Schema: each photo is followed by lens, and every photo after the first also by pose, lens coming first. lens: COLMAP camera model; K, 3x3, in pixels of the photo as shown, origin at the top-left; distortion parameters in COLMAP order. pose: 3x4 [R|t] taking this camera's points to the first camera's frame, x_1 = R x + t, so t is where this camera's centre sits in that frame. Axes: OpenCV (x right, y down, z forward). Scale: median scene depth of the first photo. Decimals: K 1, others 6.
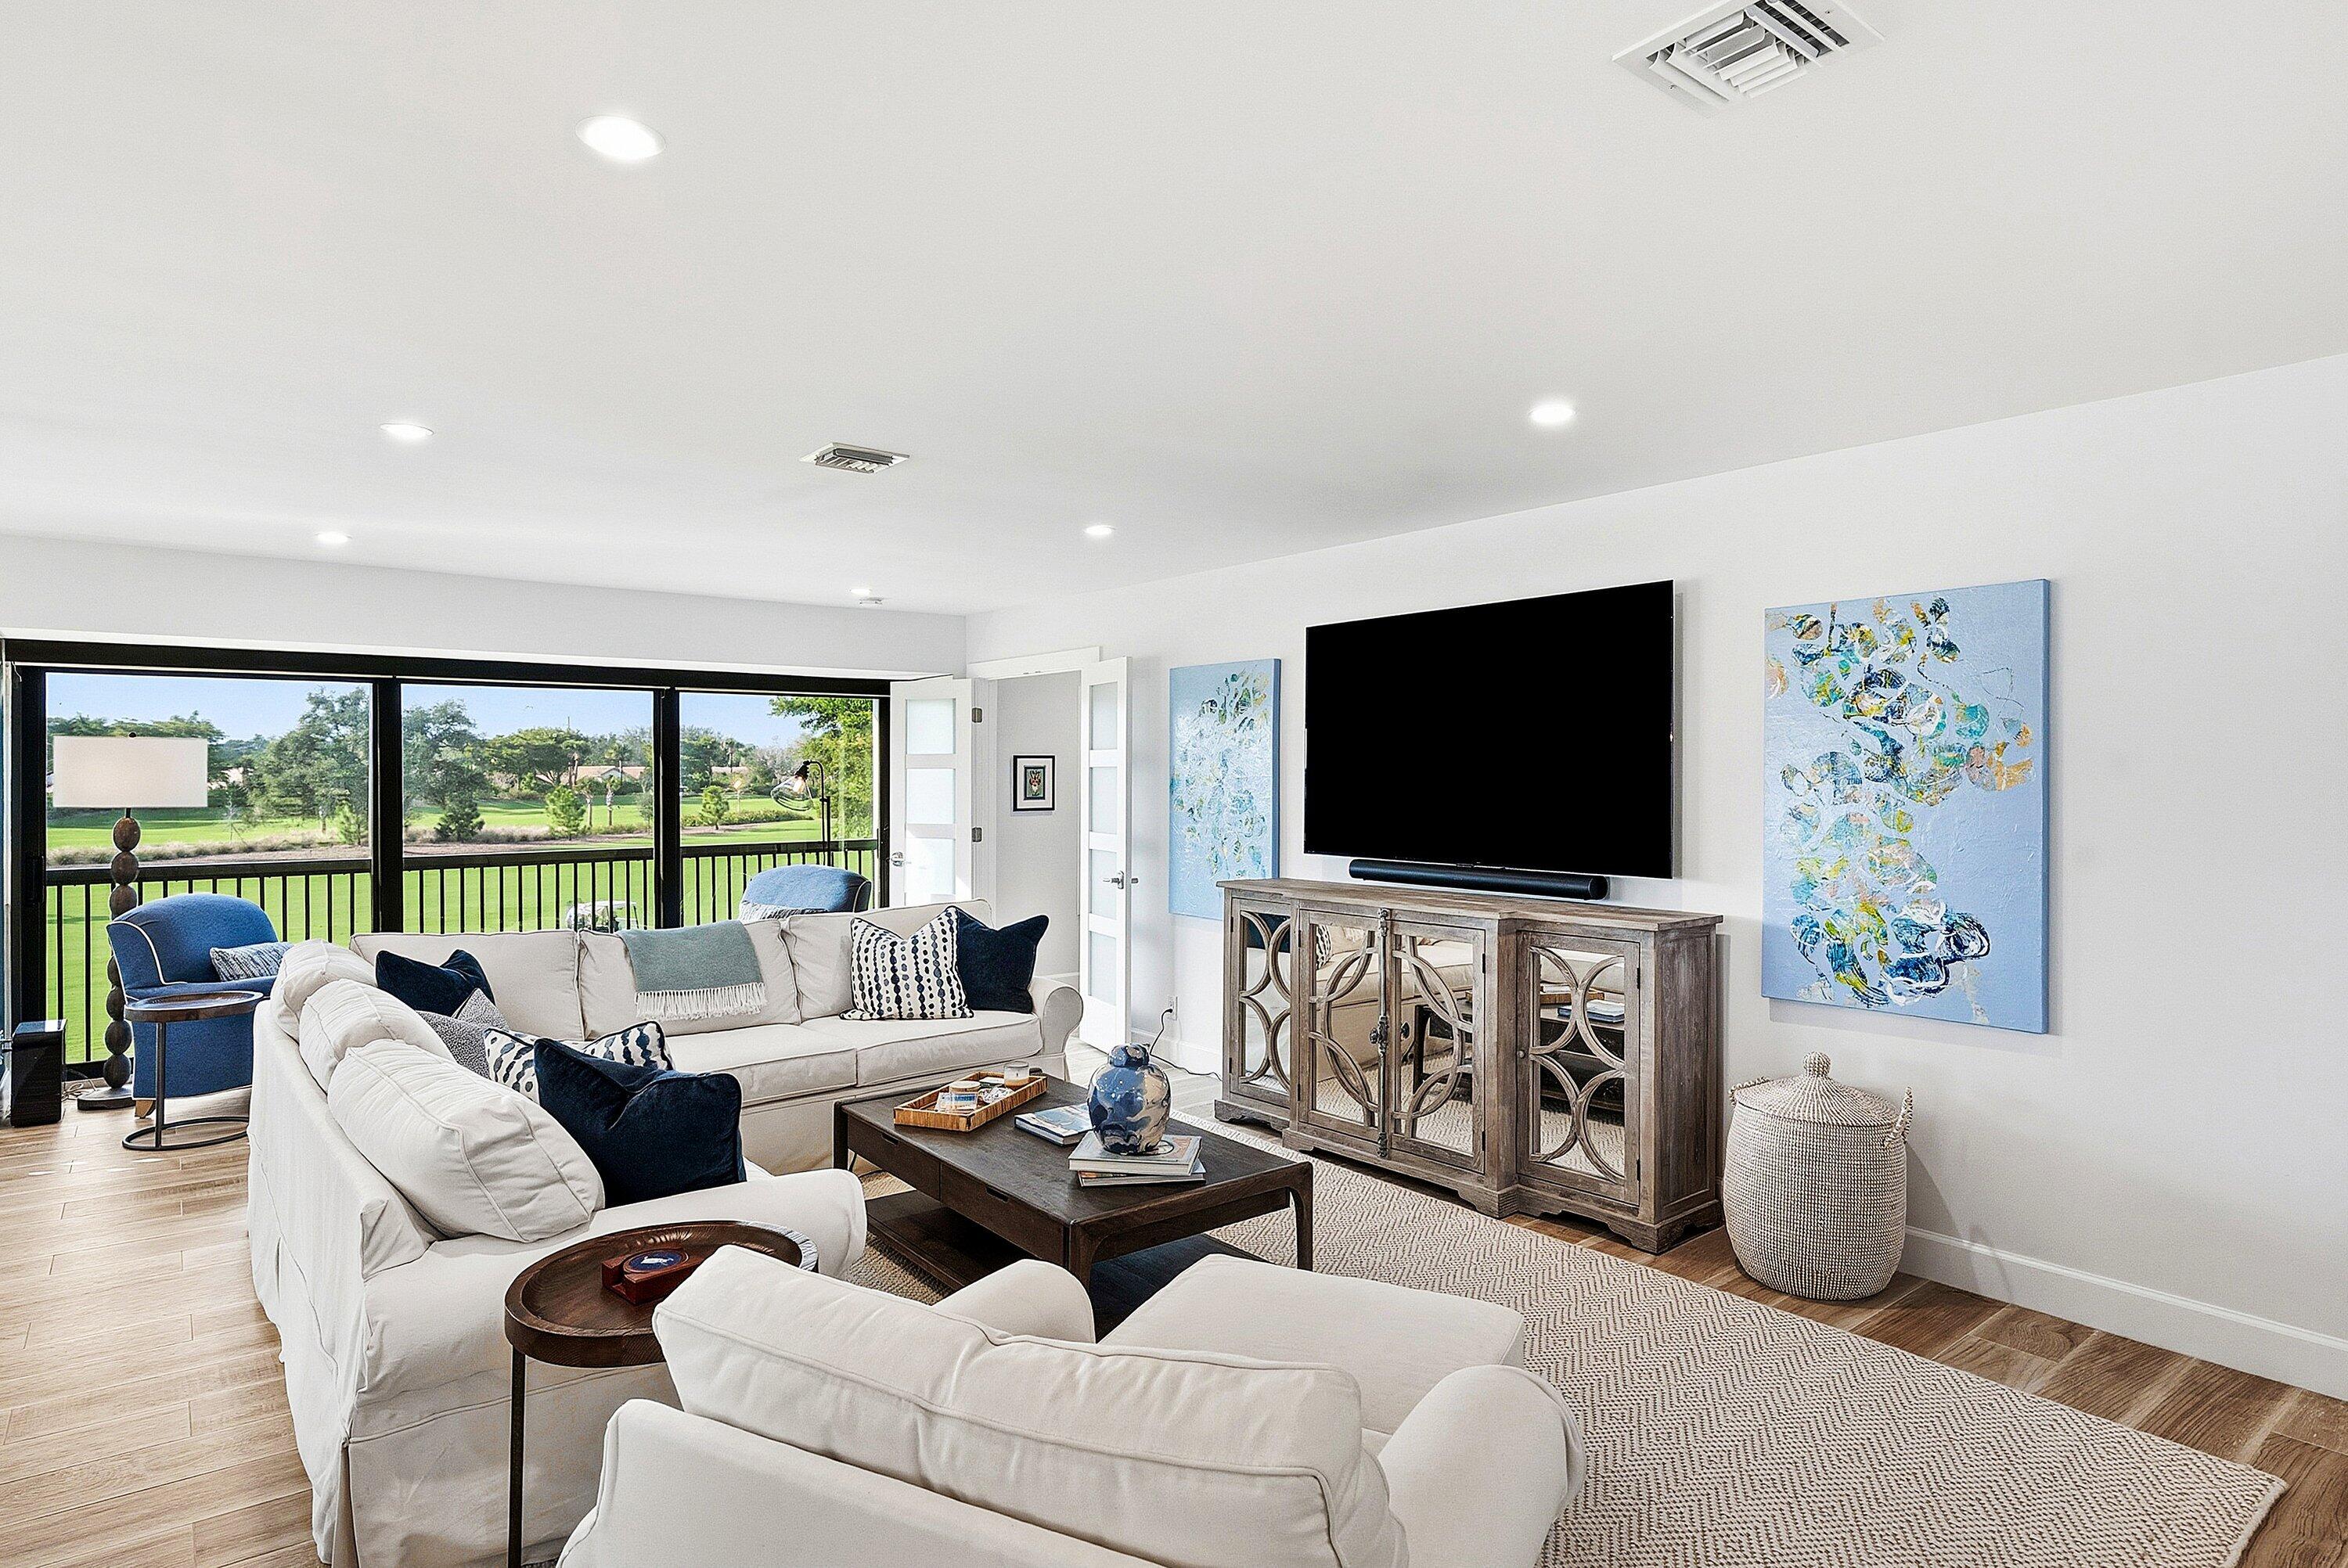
lens RADIAL K [[1303.1, 0, 1166.2], [0, 1303.1, 776.9], [0, 0, 1]] dist [0.000644, 0.000189]
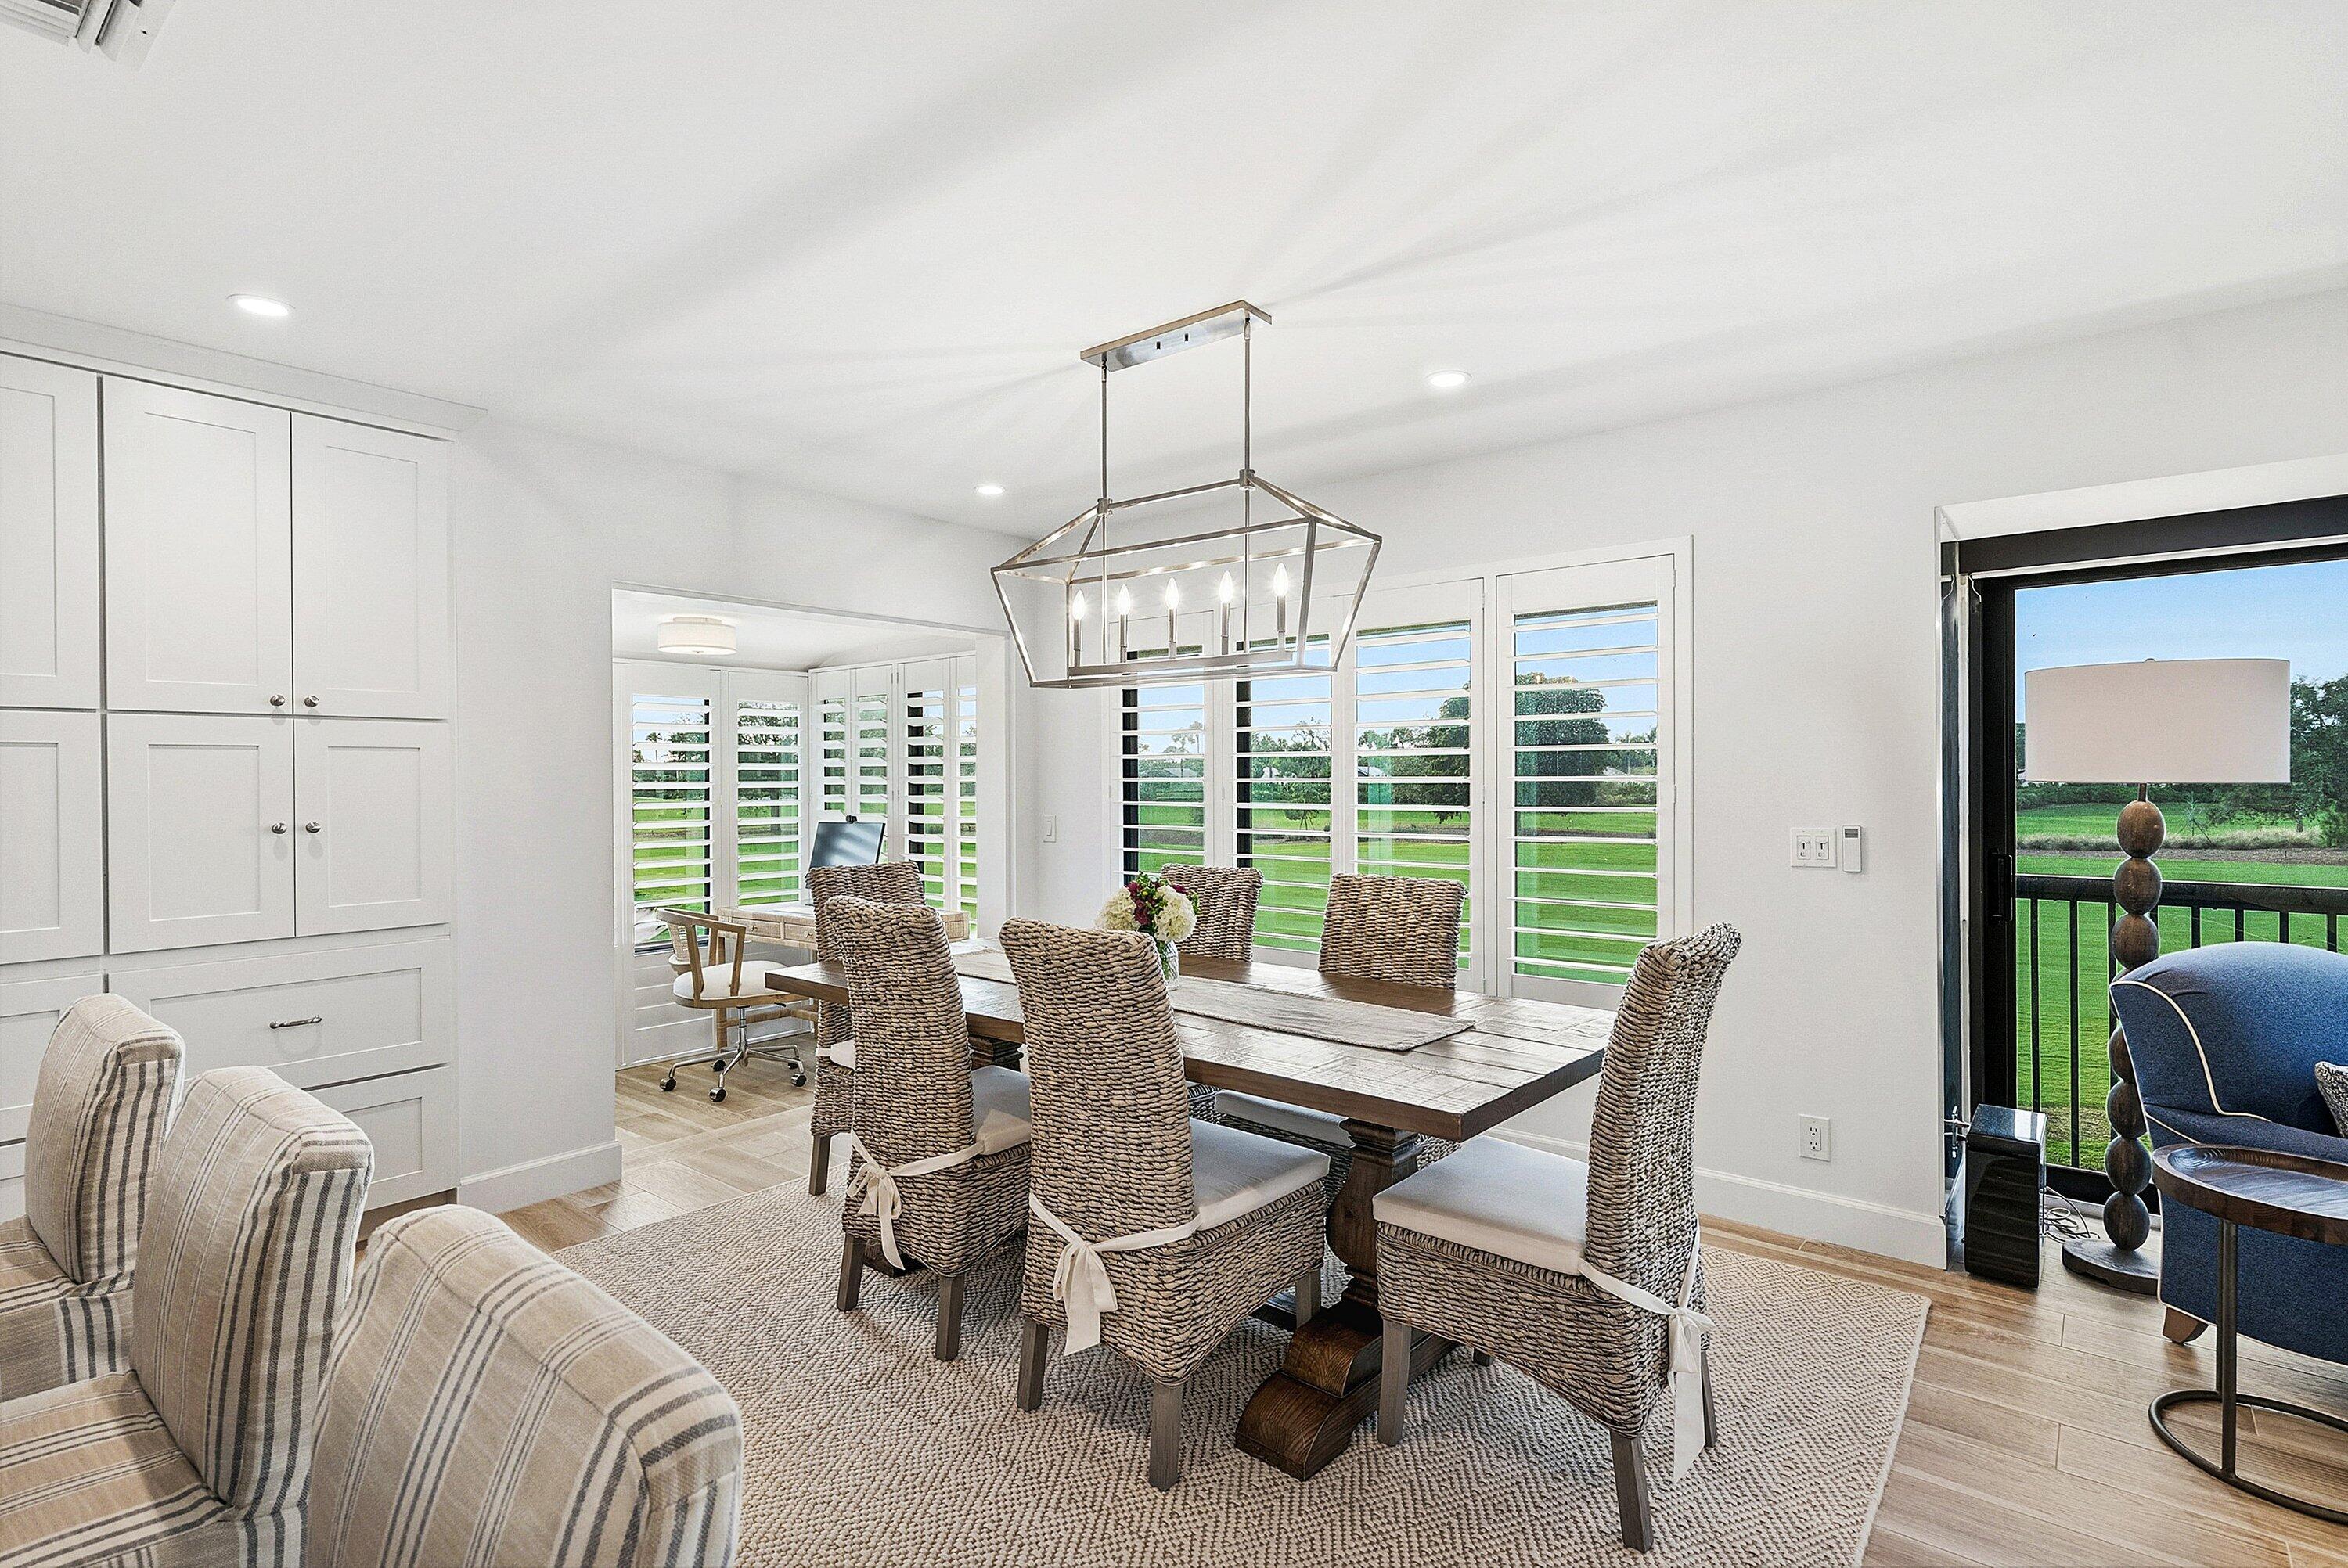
lens RADIAL K [[1134.3, 0, 1170.8], [0, 1134.3, 777.8], [0, 0, 1]] dist [0.002571, 0.000489]
pose [[0.219432, 0.000855, -0.975627, -0.598259], [0.001808, 0.999998, 0.001283, 0.027461], [0.975626, -0.002046, 0.219430, 0.697322]]
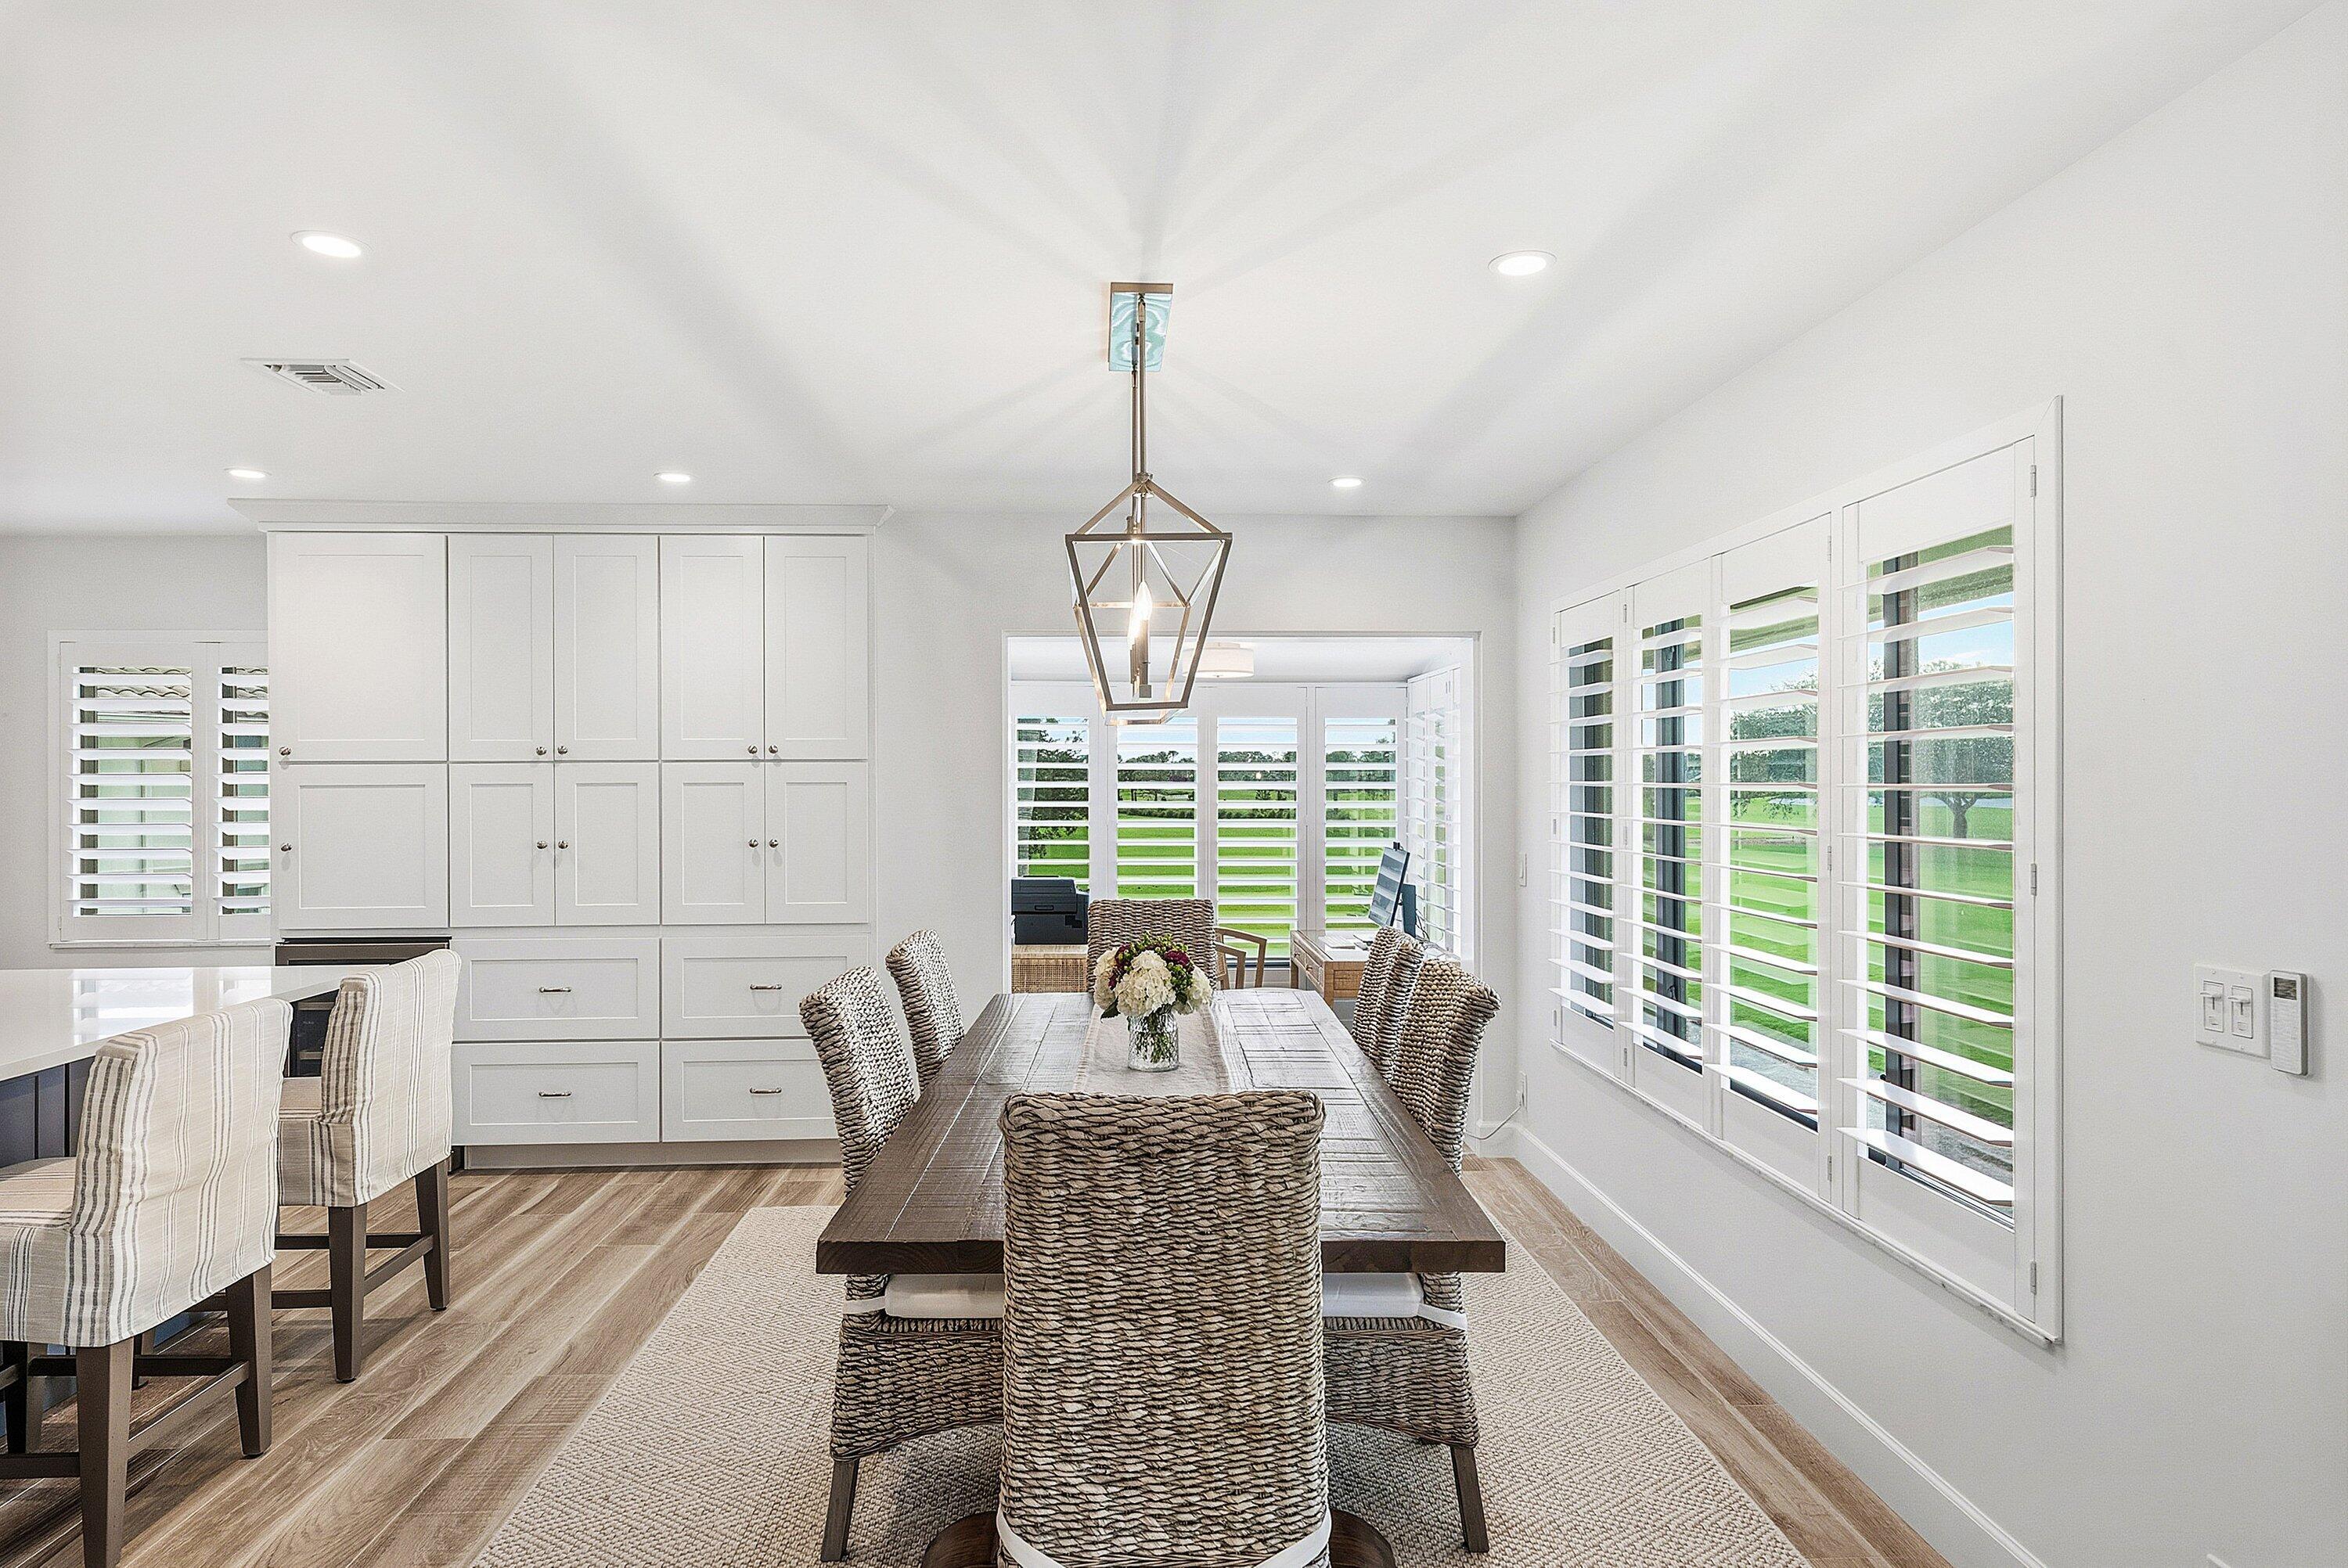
lens RADIAL K [[1303.1, 0, 1166.2], [0, 1303.1, 776.9], [0, 0, 1]] dist [0.000644, 0.000189]
pose [[-0.569780, 0.001390, -0.821796, -0.707529], [-0.000011, 0.999999, 0.001699, -0.001572], [0.821798, 0.000977, -0.569779, 1.270663]]
